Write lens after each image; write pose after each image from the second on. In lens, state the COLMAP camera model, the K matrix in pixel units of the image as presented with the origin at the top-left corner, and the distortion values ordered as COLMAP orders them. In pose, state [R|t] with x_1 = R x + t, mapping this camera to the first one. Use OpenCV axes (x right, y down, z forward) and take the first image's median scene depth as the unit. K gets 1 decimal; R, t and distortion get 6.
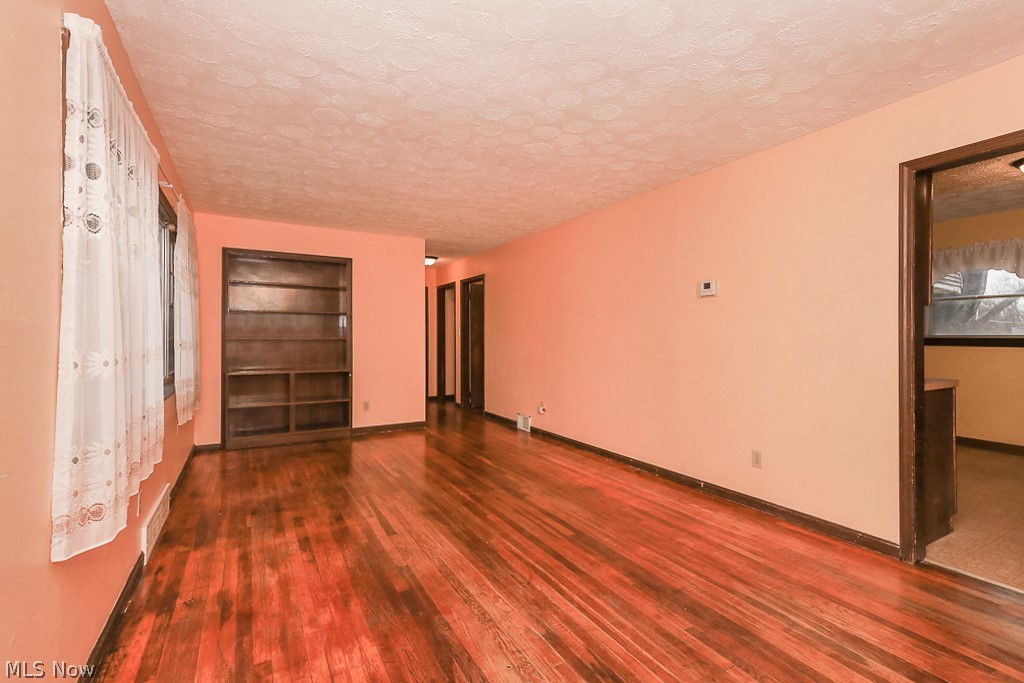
lens RADIAL K [[462.1, 0, 515.2], [0, 462.1, 342.4], [0, 0, 1]] dist [0.020372, 0.000335]
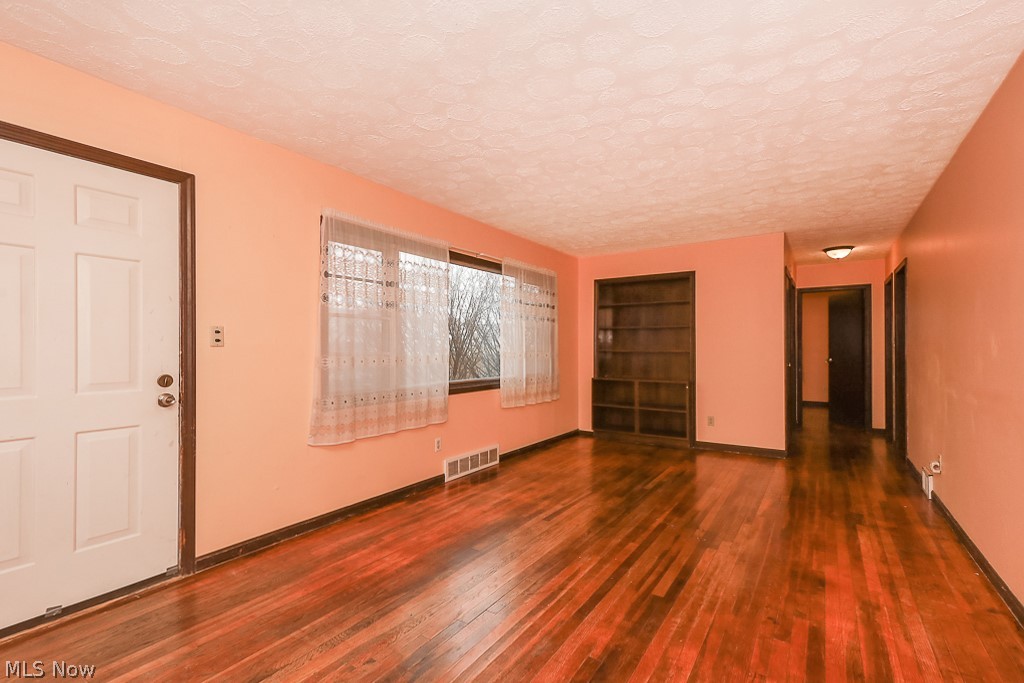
lens RADIAL K [[462.1, 0, 515.2], [0, 462.1, 342.4], [0, 0, 1]] dist [0.020372, 0.000335]
pose [[0.439946, -0.016050, -0.897881, 0.682476], [-0.012310, 0.999639, -0.023901, 0.003855], [0.897940, 0.021568, 0.439590, 0.390223]]
